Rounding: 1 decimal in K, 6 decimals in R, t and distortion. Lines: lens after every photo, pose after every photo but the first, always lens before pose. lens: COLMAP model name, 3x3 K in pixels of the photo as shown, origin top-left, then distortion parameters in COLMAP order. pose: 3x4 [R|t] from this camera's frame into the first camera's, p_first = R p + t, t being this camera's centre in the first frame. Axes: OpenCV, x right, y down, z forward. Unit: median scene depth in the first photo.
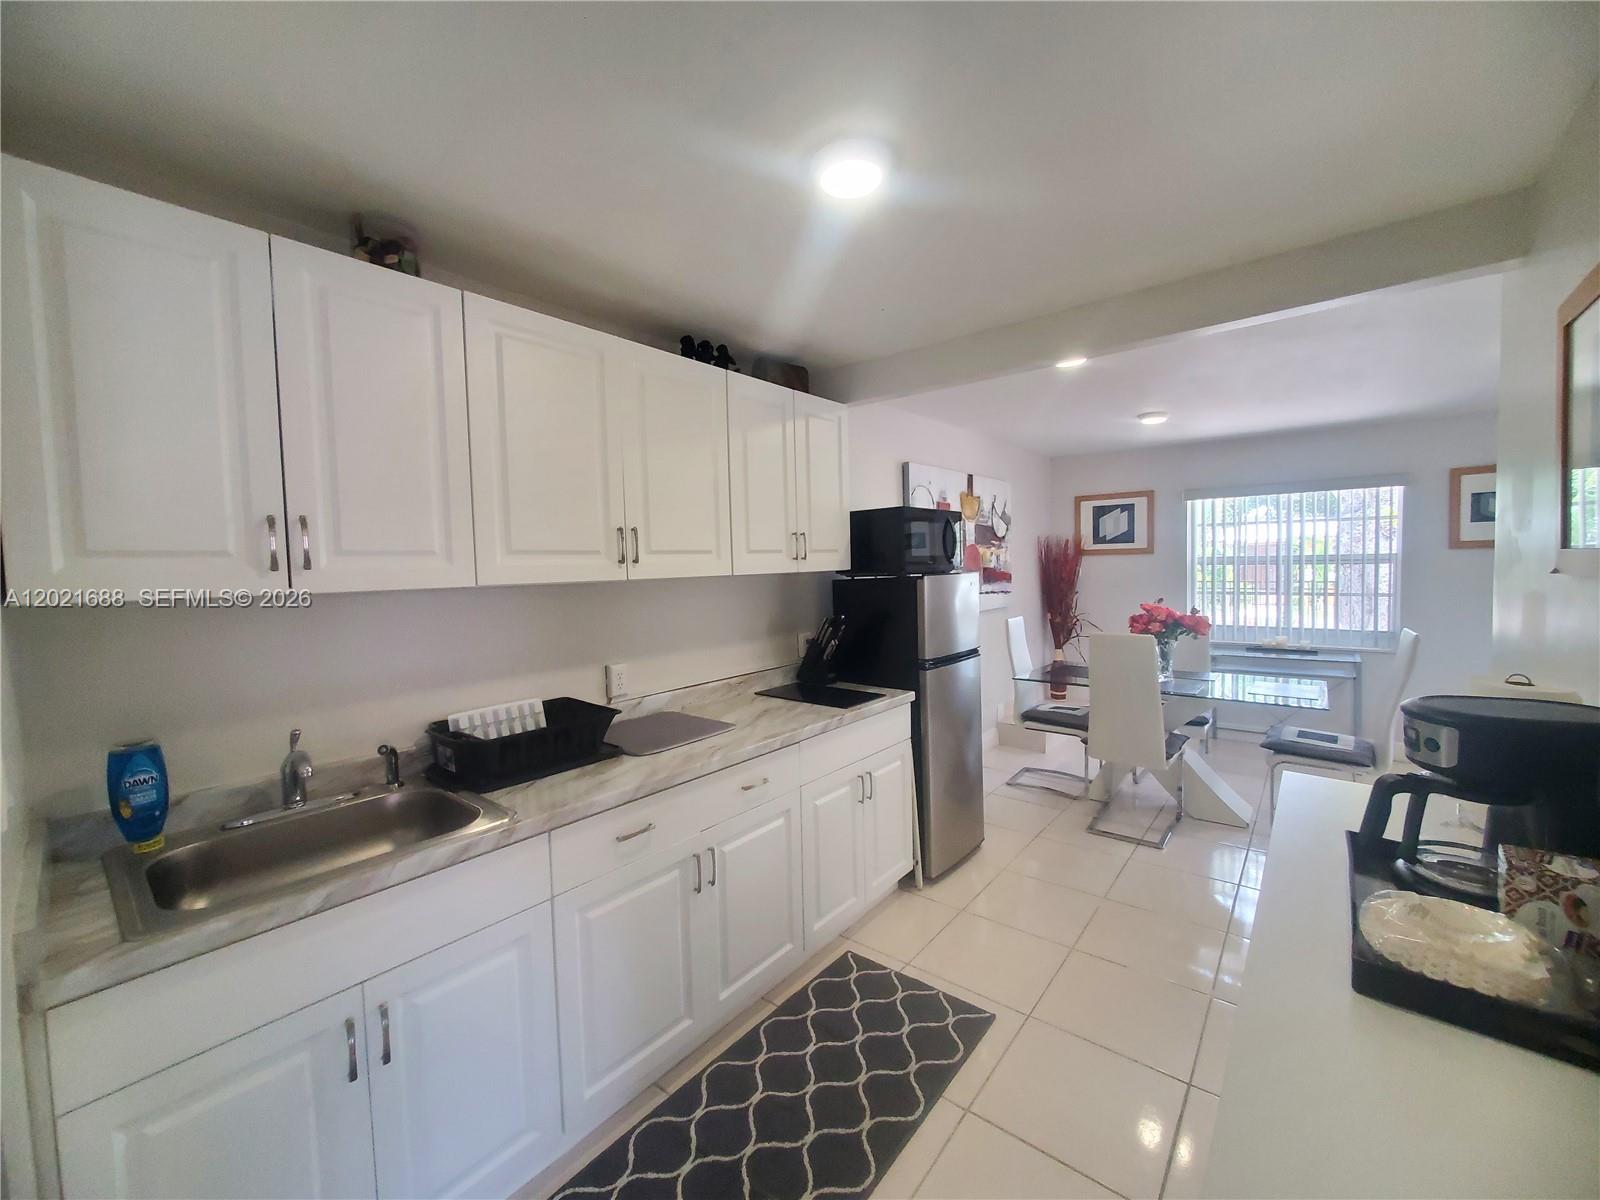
lens RADIAL K [[637.7, 0, 823.8], [0, 637.7, 593.6], [0, 0, 1]] dist [0.002239, -0.001675]
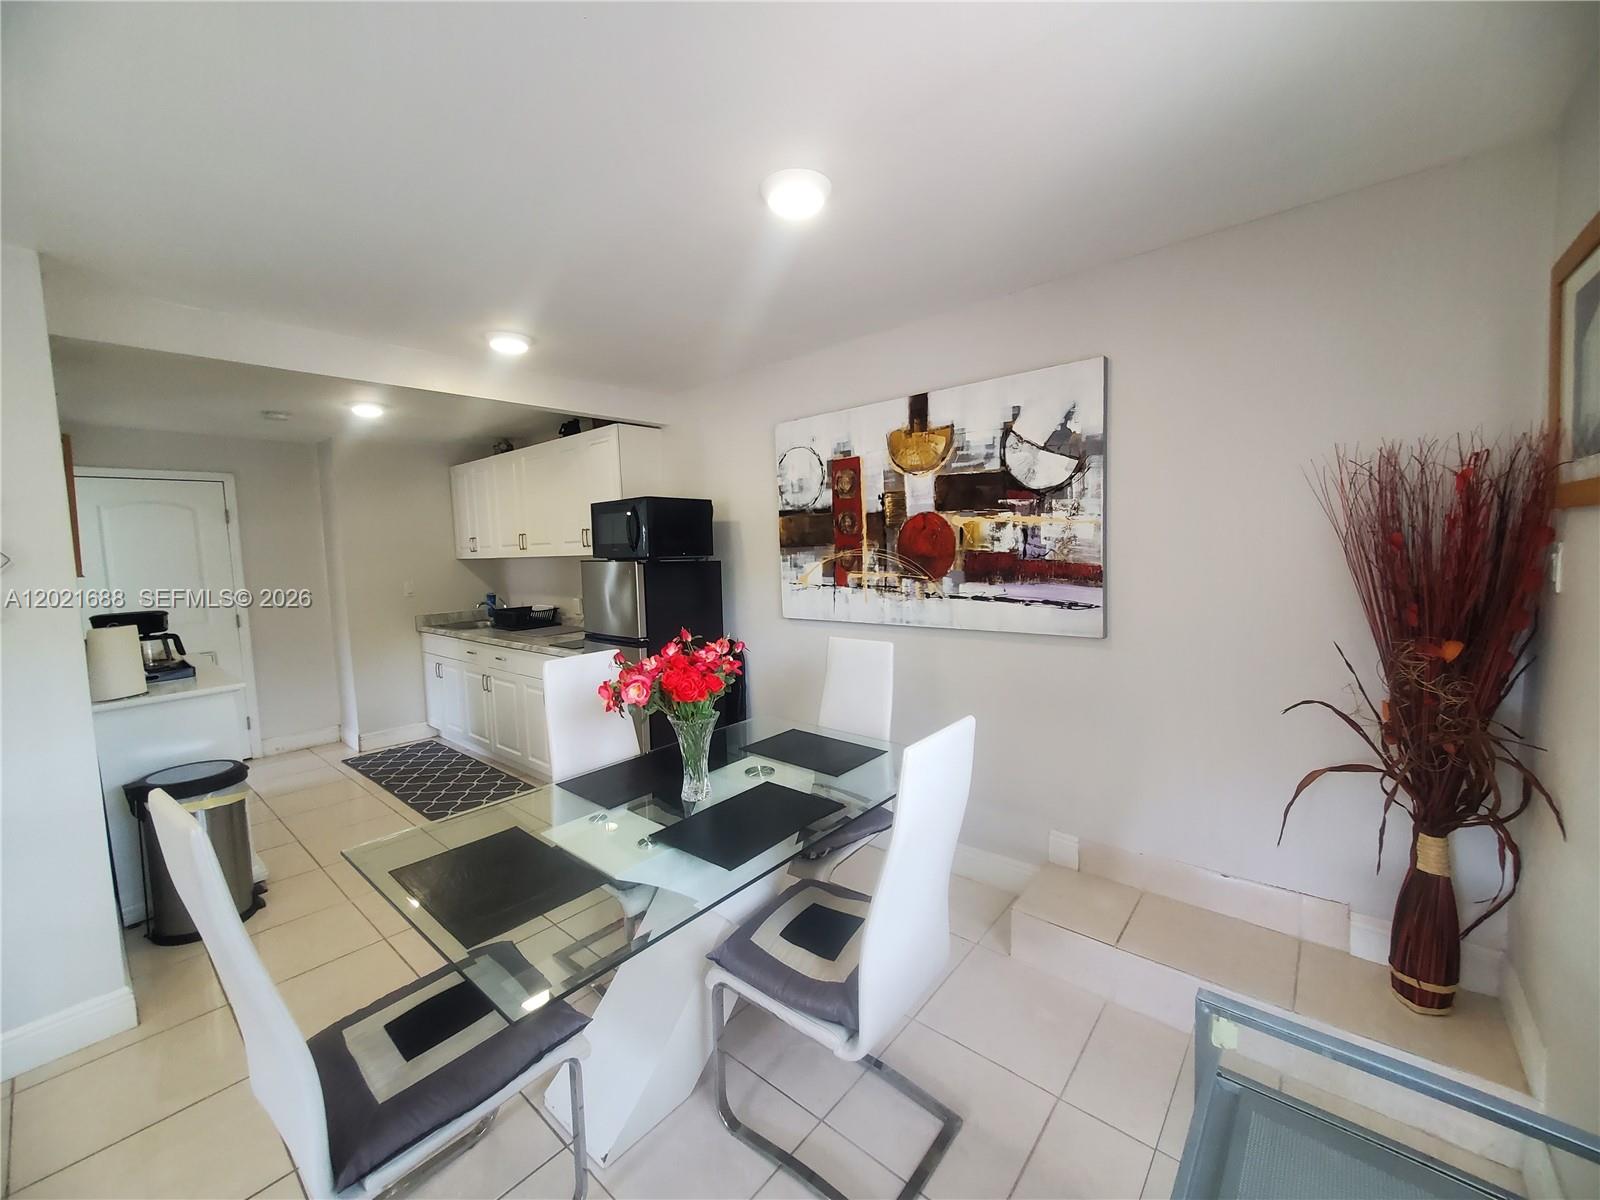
lens RADIAL K [[637.7, 0, 813.2], [0, 637.7, 591.0], [0, 0, 1]] dist [0.002239, -0.001675]
pose [[-0.038055, 0.098024, -0.994456, 1.281869], [-0.015910, 0.994991, 0.098685, -0.094588], [0.999149, 0.019577, -0.036304, 1.415025]]
